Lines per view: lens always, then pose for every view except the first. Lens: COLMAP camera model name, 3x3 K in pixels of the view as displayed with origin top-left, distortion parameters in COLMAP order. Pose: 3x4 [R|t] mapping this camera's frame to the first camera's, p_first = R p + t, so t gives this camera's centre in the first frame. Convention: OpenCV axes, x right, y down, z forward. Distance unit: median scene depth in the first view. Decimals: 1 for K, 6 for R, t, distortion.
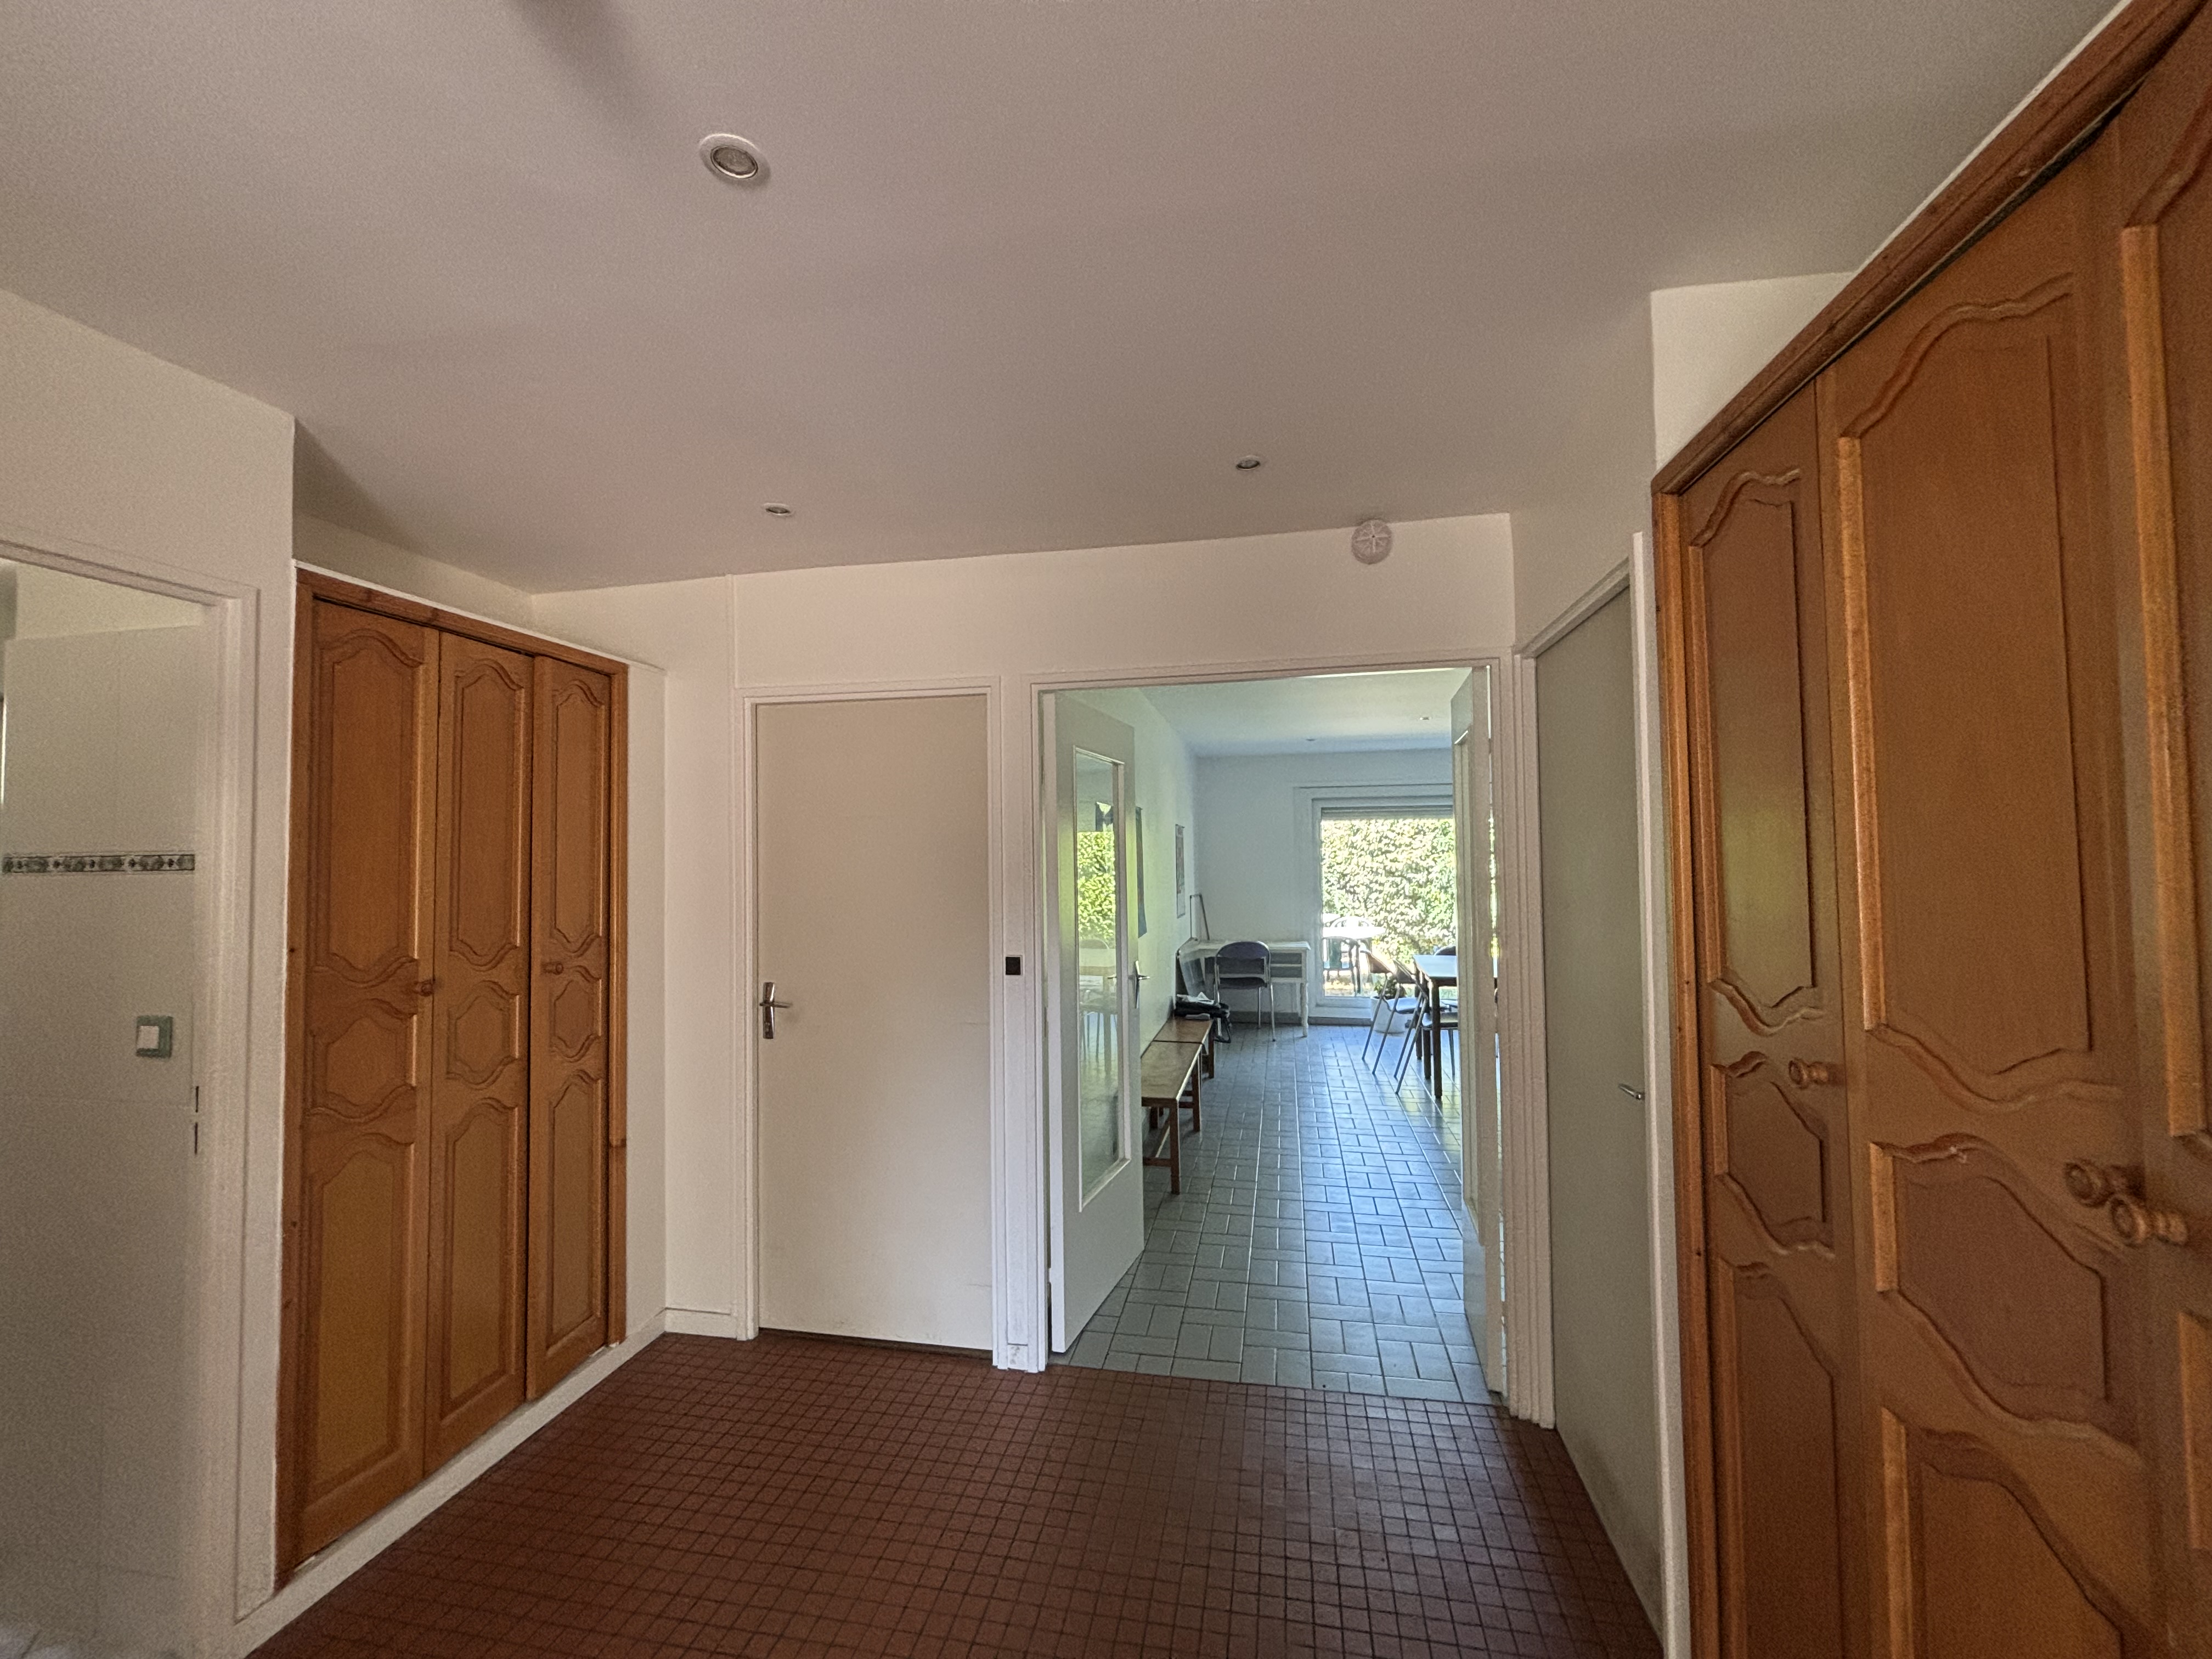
lens RADIAL K [[899.4, 0, 1100.0], [0, 899.4, 831.3], [0, 0, 1]] dist [-0.003164, -0.000110]
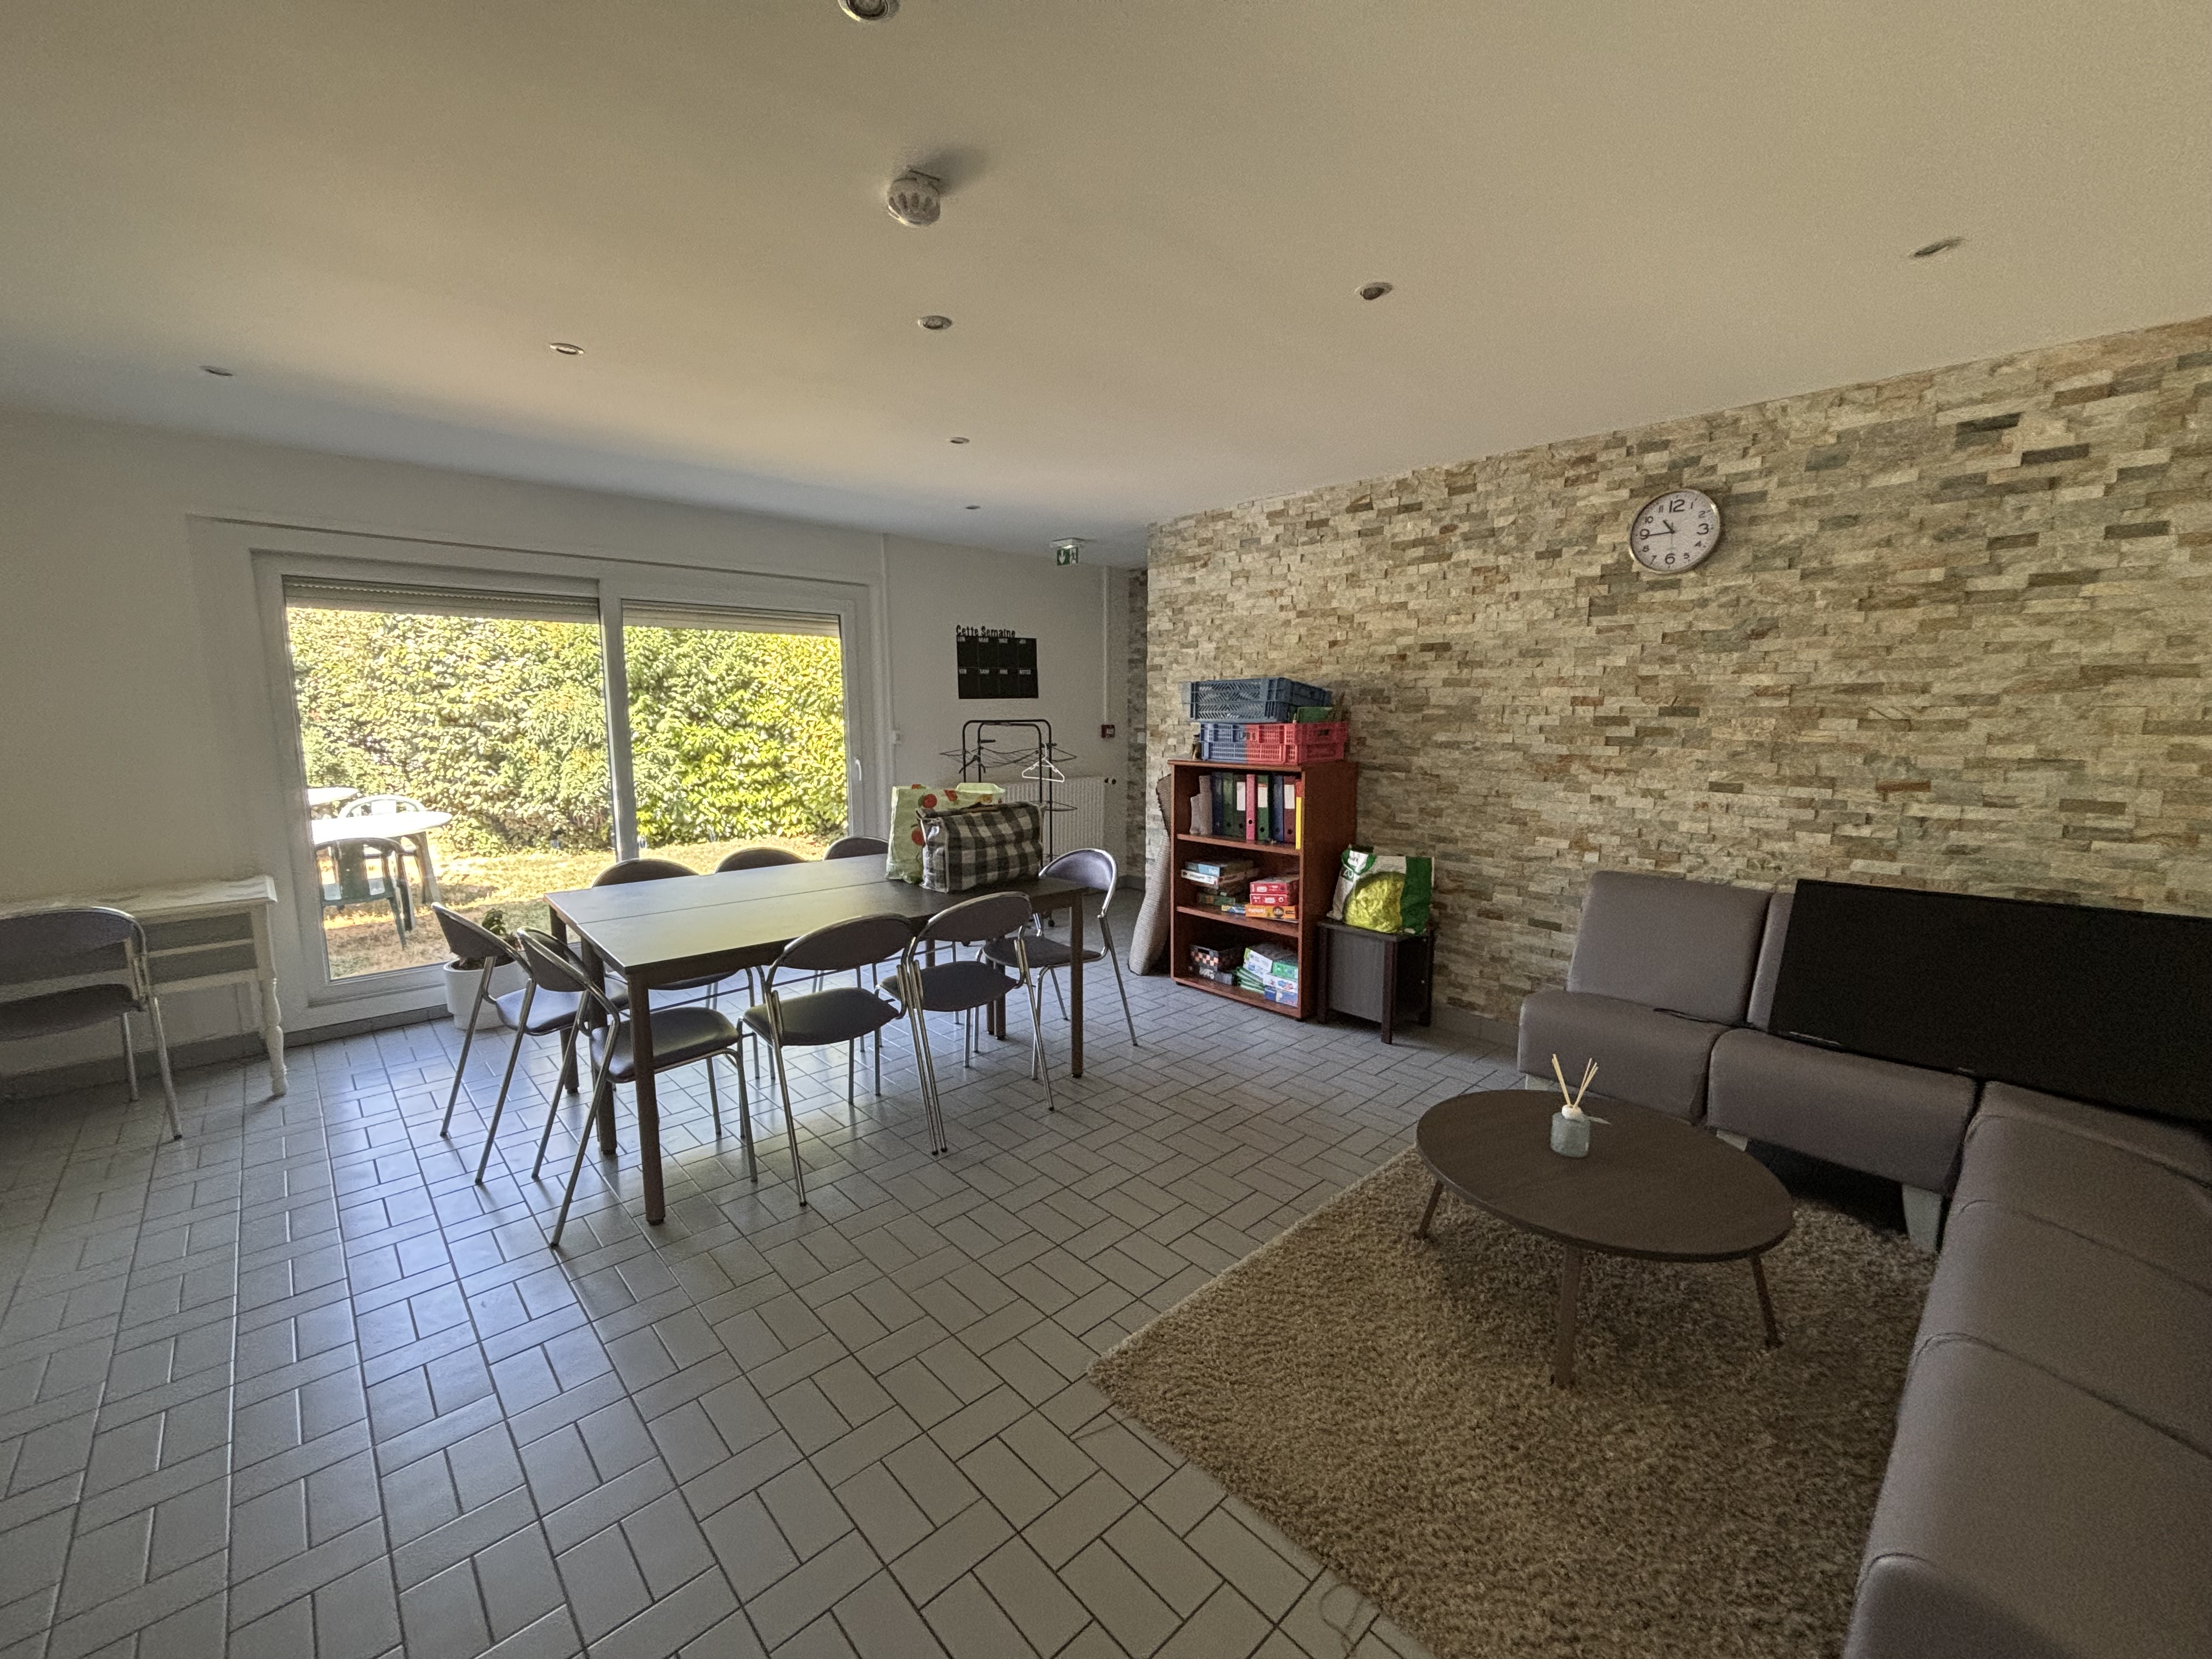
lens RADIAL K [[899.4, 0, 1093.2], [0, 899.4, 827.0], [0, 0, 1]] dist [-0.003164, -0.000110]
pose [[0.585076, -0.099556, 0.804845, 0.074268], [-0.035243, 0.988378, 0.147878, 0.011578], [-0.810213, -0.114885, 0.574767, 0.270055]]
